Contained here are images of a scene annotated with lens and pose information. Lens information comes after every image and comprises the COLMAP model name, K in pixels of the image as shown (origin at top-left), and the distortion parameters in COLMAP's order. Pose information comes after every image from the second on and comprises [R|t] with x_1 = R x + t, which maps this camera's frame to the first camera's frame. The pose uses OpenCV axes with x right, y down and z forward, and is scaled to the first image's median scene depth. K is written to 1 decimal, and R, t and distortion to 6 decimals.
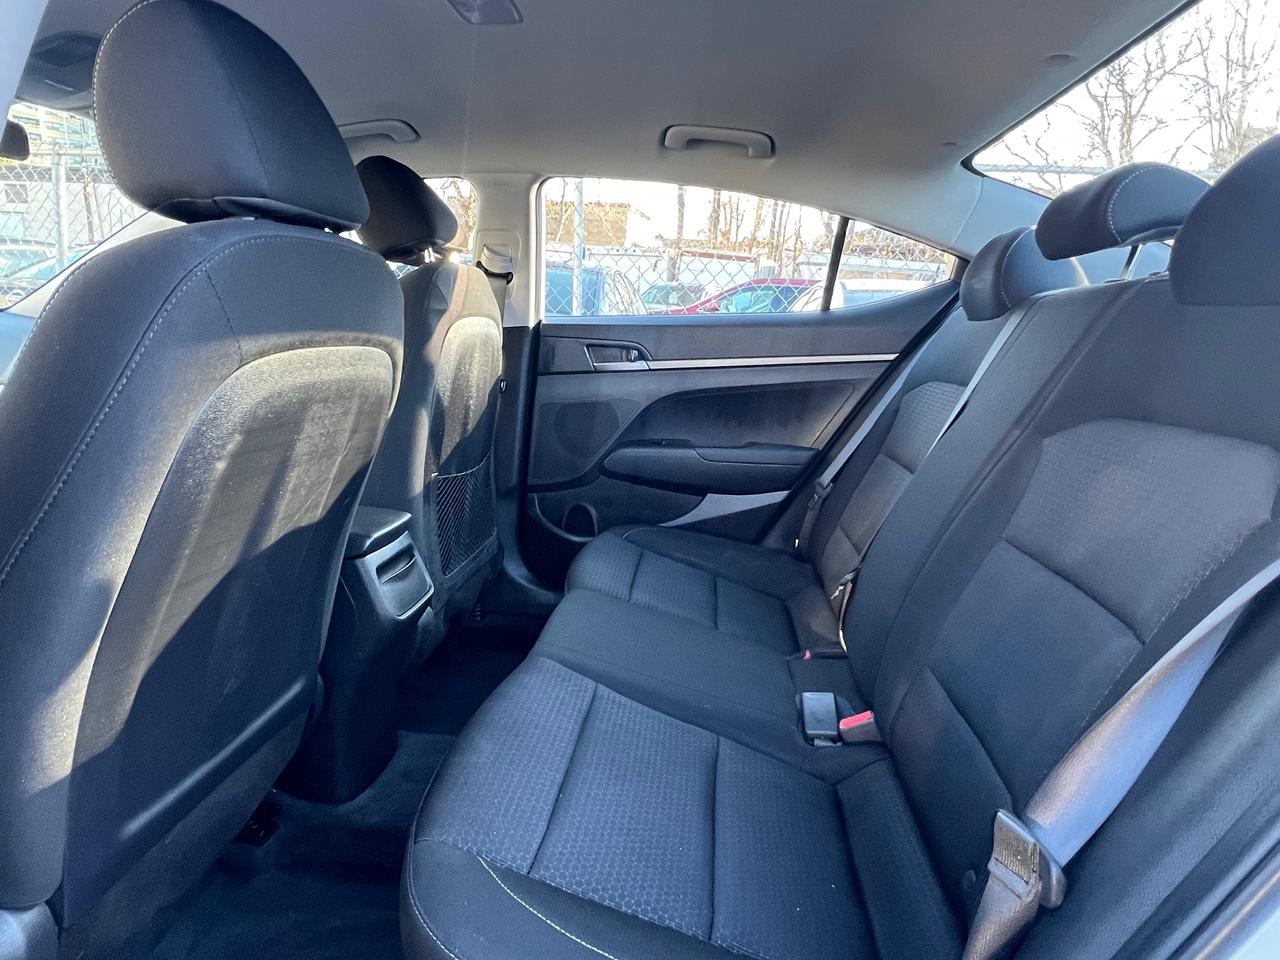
lens RADIAL K [[751.9, 0, 640.0], [0, 751.9, 480.0], [0, 0, 1]] dist [0.001100, 0.001187]
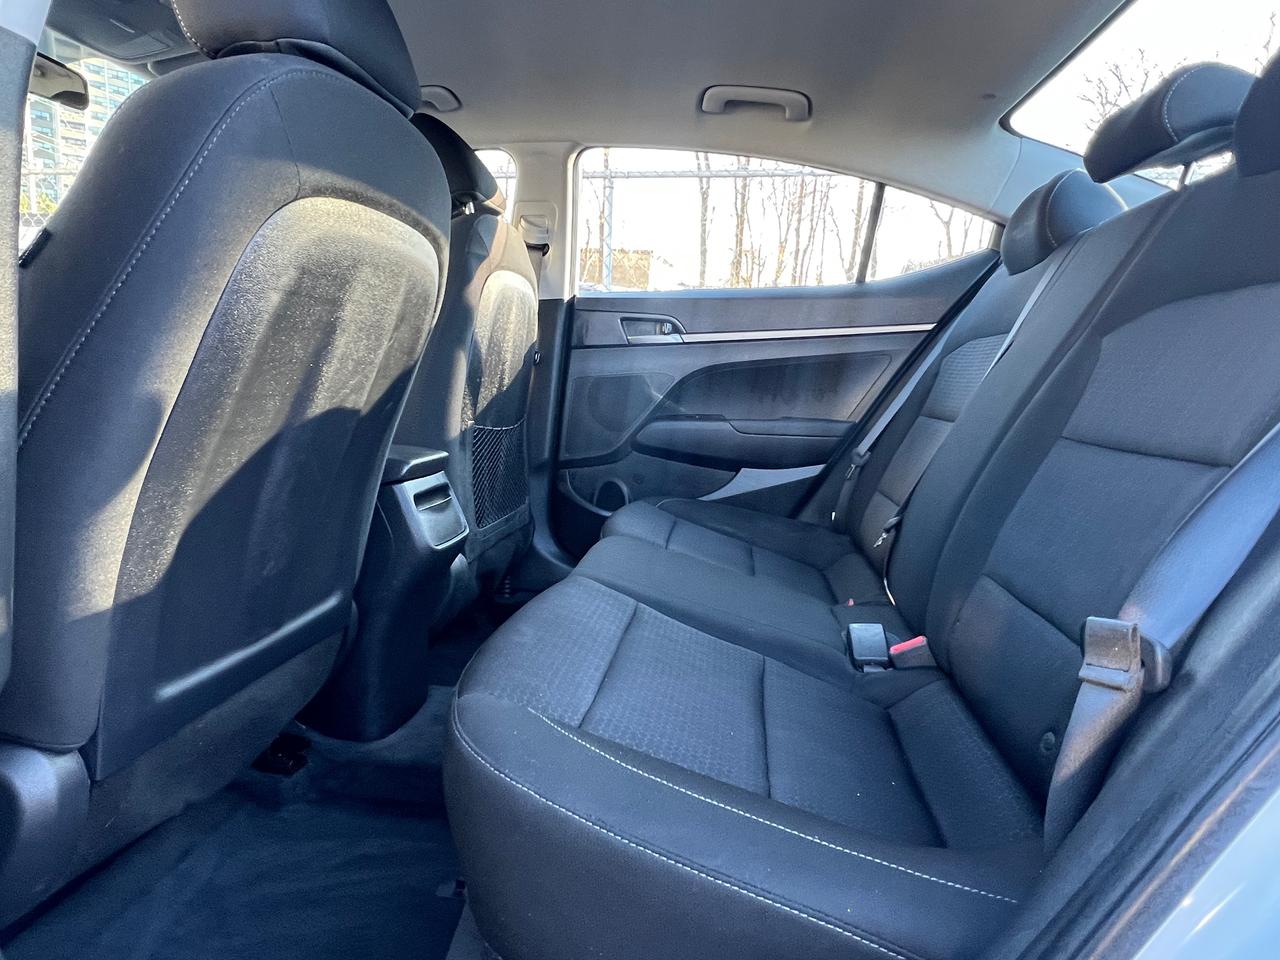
lens RADIAL K [[751.9, 0, 640.0], [0, 751.9, 480.0], [0, 0, 1]] dist [0.001100, 0.001187]
pose [[0.999578, 0.006524, -0.028289, -0.020676], [-0.008133, 0.998334, -0.057123, 0.124277], [0.027869, 0.057329, 0.997966, 0.016614]]
